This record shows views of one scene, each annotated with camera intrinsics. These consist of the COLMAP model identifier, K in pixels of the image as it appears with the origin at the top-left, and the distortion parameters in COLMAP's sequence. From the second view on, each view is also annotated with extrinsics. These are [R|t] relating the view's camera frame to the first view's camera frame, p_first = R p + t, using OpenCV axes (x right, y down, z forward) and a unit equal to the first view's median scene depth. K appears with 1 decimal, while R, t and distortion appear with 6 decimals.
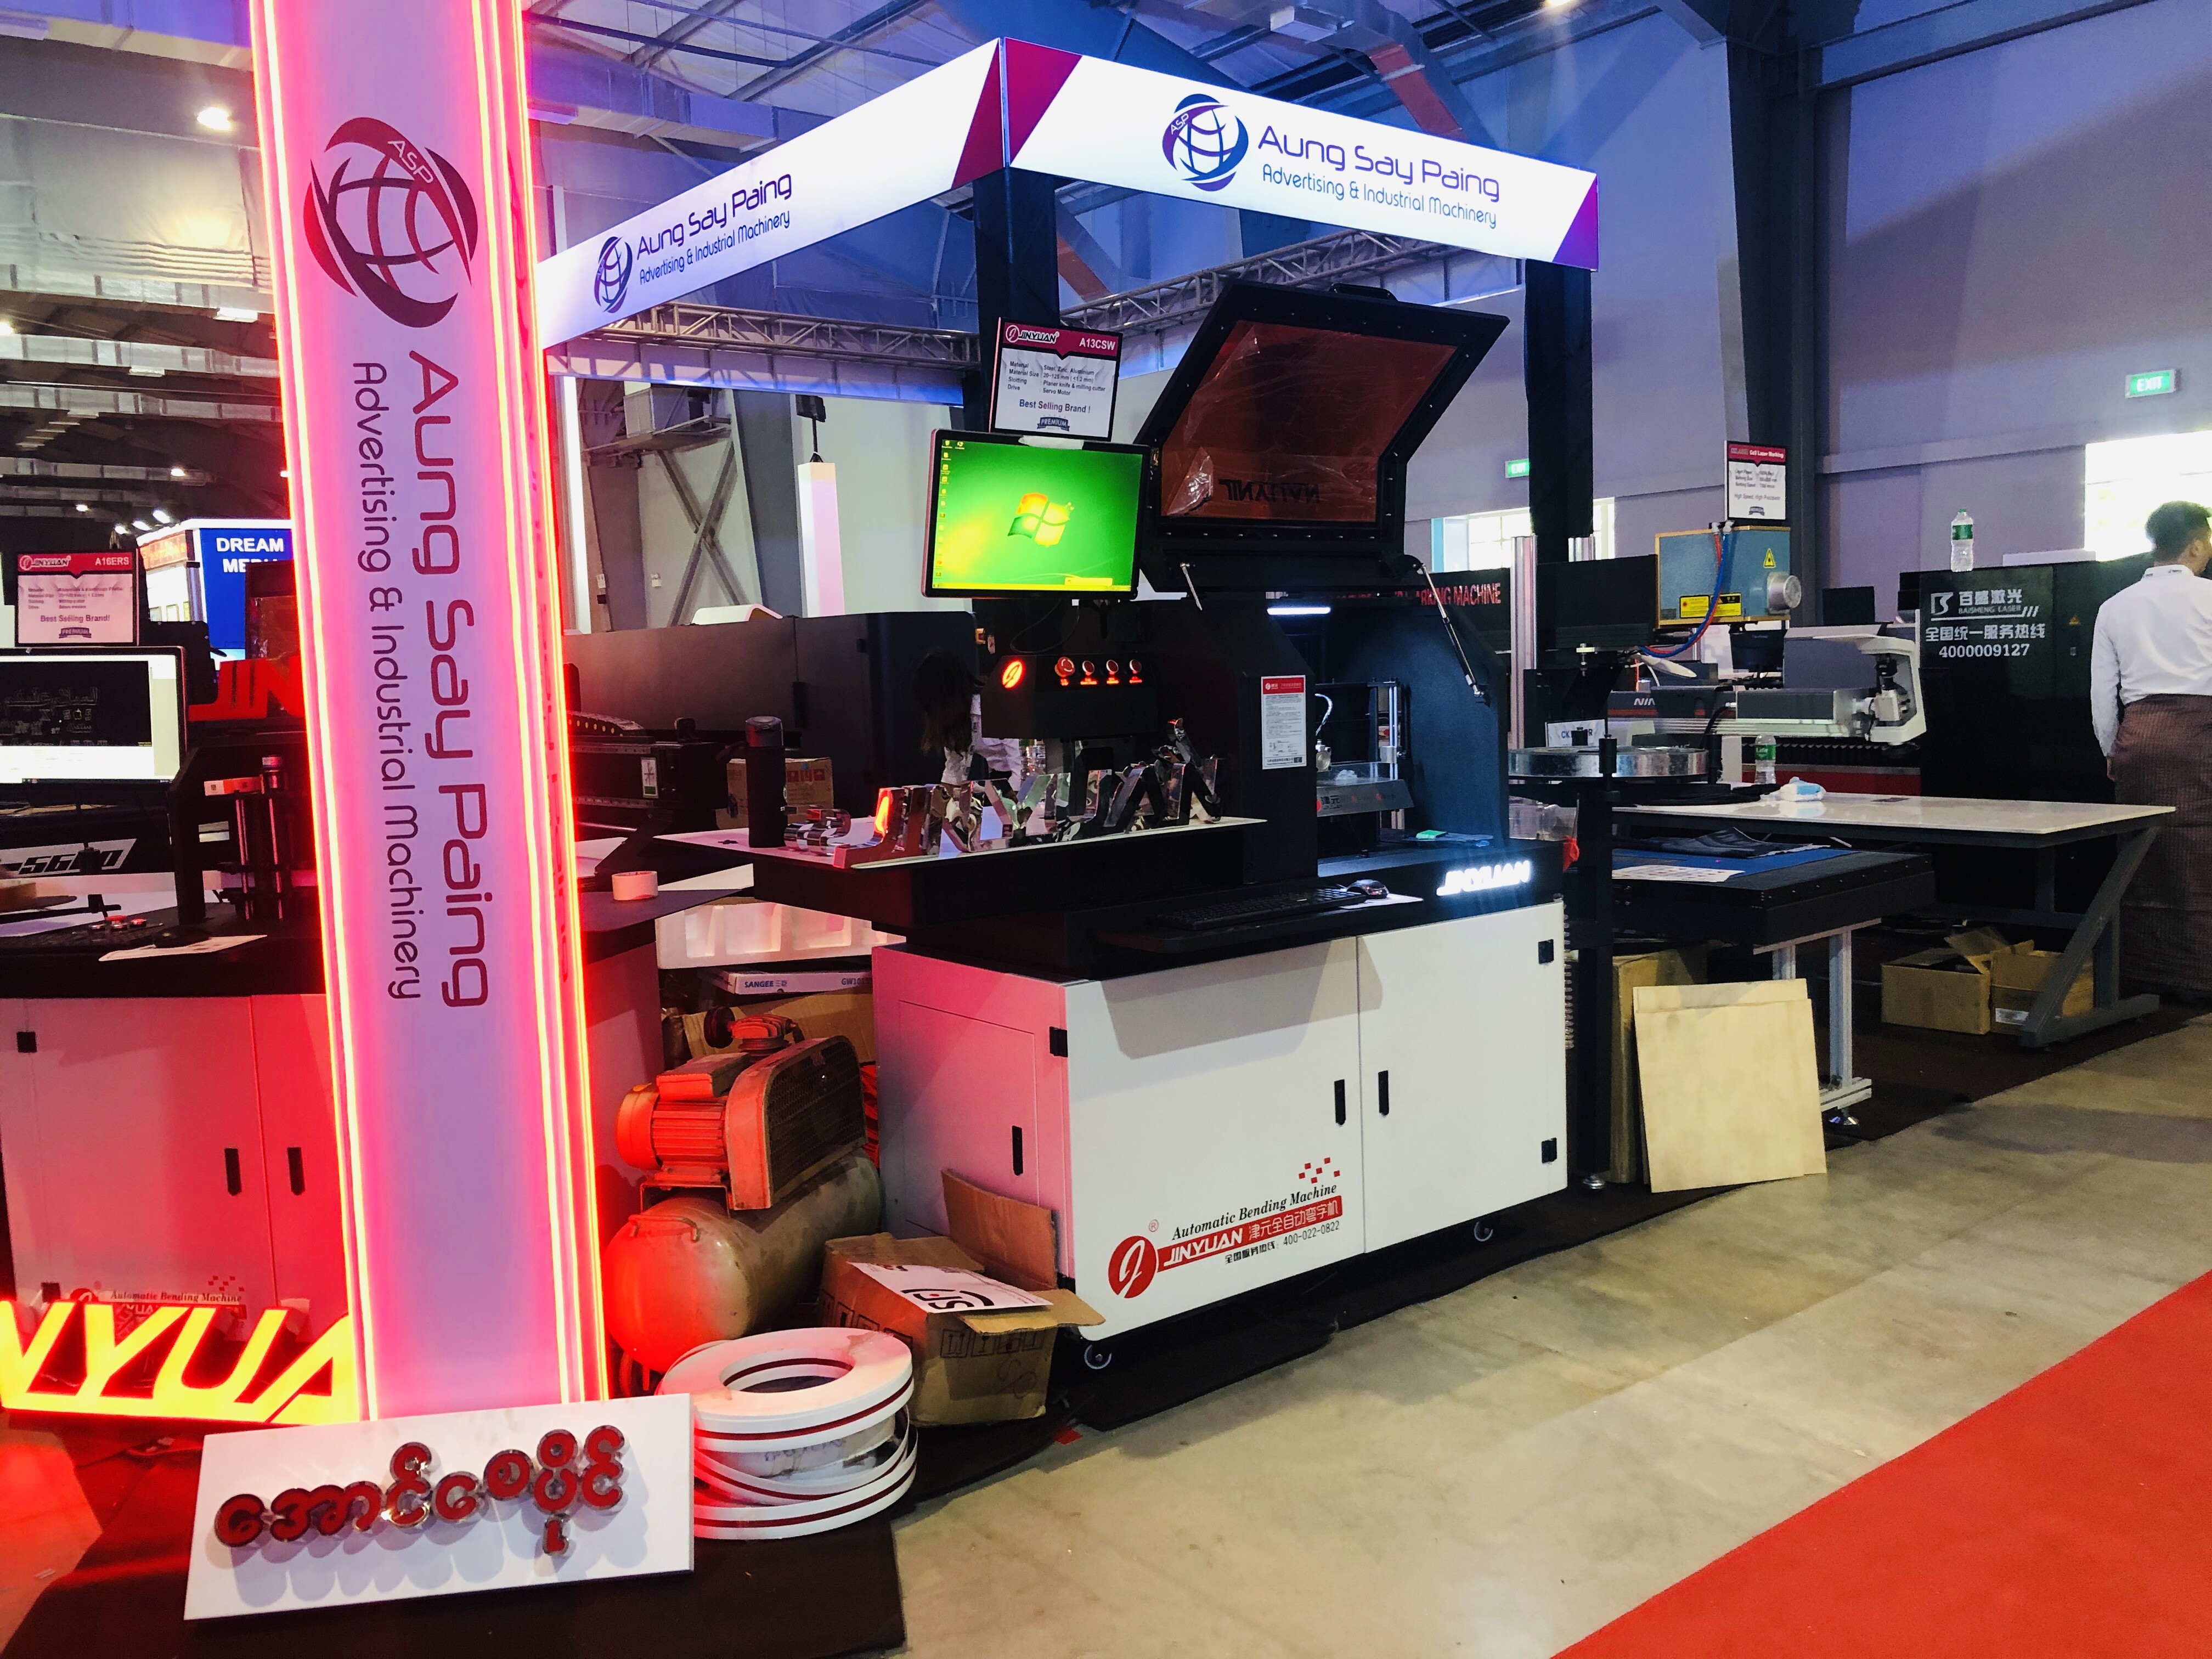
lens RADIAL K [[1753.9, 0, 1106.0], [0, 1753.9, 829.5], [0, 0, 1]] dist [0.049329, -0.043971]
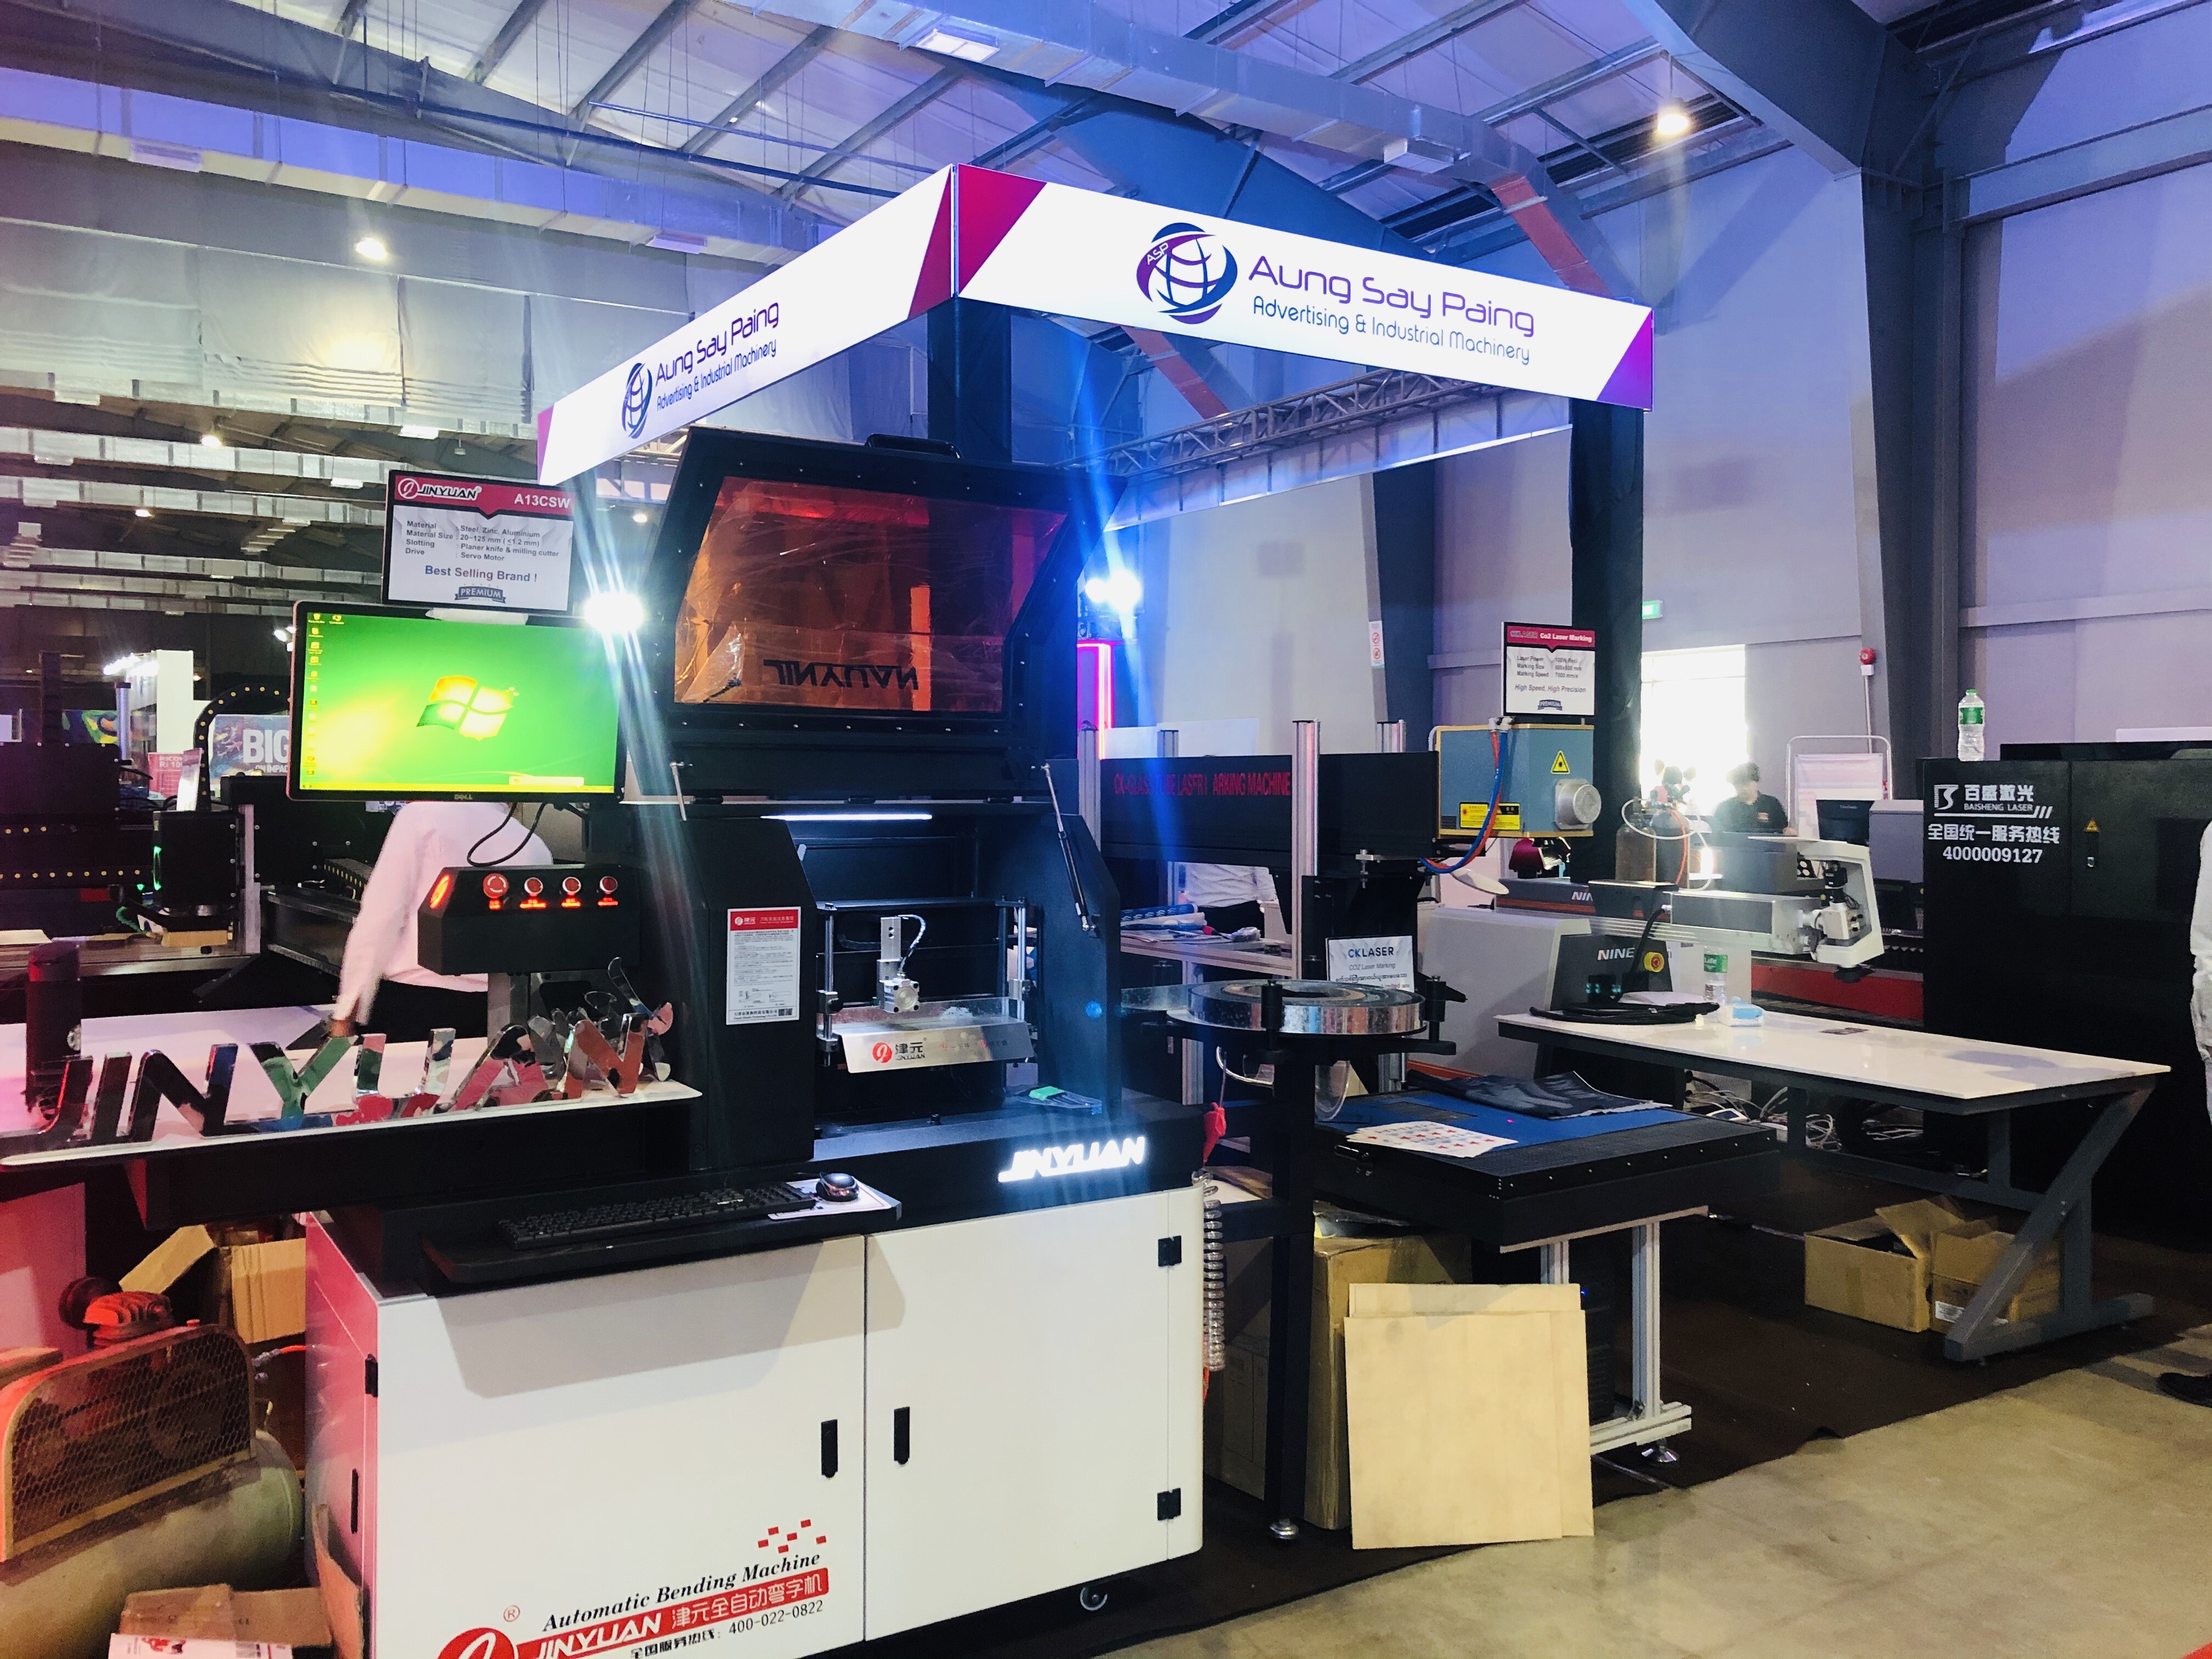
lens RADIAL K [[1753.9, 0, 1106.0], [0, 1753.9, 829.5], [0, 0, 1]] dist [0.049329, -0.043971]
pose [[0.992956, 0.039985, -0.111534, 0.166407], [-0.047306, 0.996842, -0.063788, -0.038384], [0.108631, 0.068615, 0.991711, 0.102971]]
